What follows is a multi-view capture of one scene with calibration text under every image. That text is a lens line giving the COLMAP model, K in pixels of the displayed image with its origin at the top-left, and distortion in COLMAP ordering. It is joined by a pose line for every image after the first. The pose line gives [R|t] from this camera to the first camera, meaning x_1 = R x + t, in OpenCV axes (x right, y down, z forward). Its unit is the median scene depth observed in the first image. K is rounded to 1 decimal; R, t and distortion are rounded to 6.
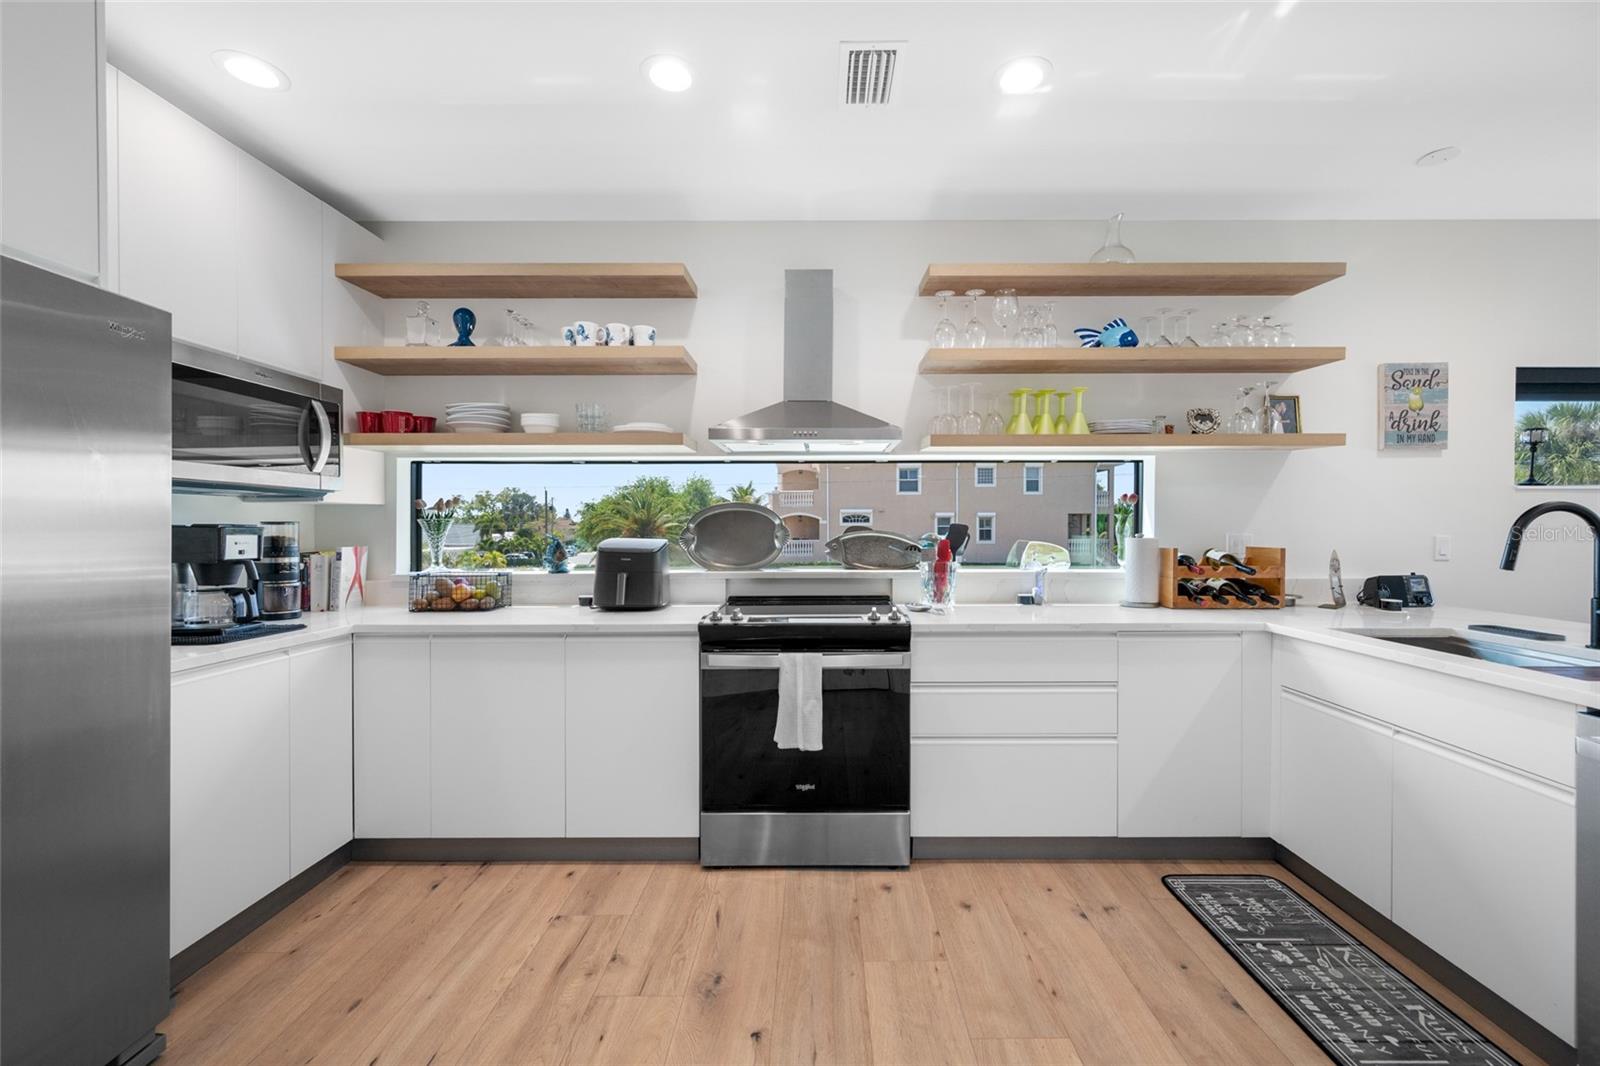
lens RADIAL K [[650.5, 0, 800.0], [0, 650.5, 533.0], [0, 0, 1]] dist [-0.000828, -0.000192]
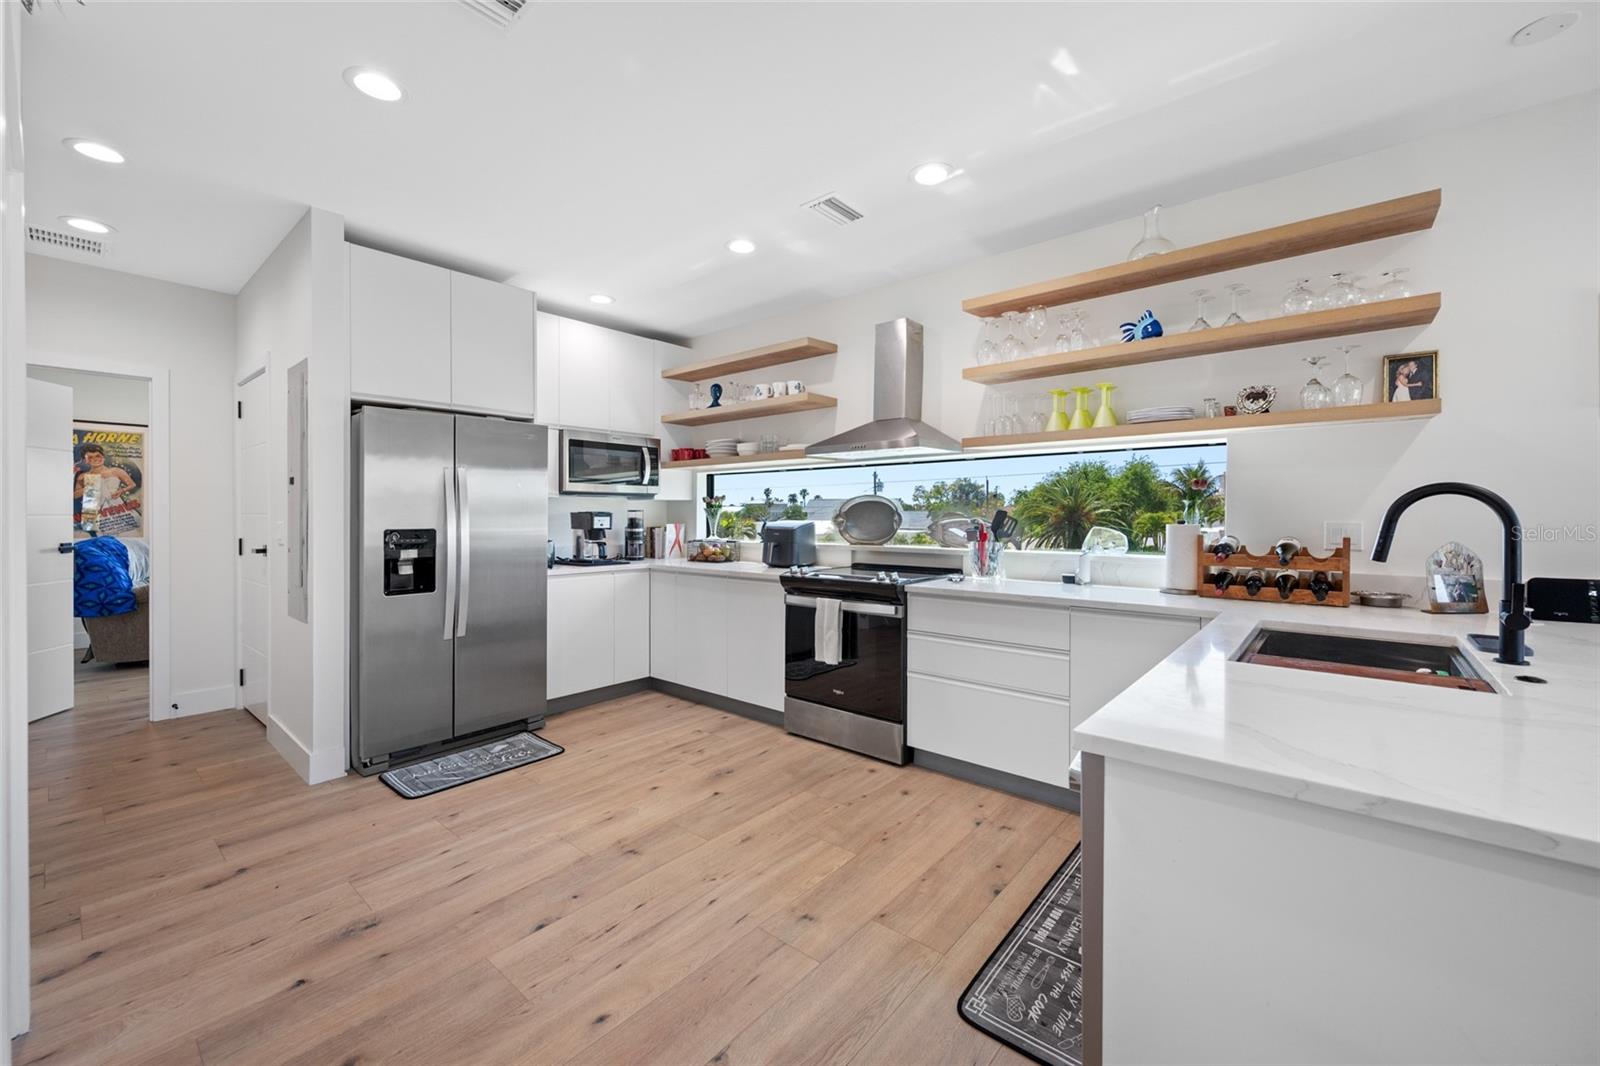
lens RADIAL K [[631.0, 0, 805.1], [0, 631.0, 520.3], [0, 0, 1]] dist [0.000246, -0.000017]
pose [[0.768992, 0.007694, -0.639212, 0.761101], [-0.006562, 0.999970, 0.004142, 0.001108], [0.639225, 0.001009, 0.769019, -0.119863]]
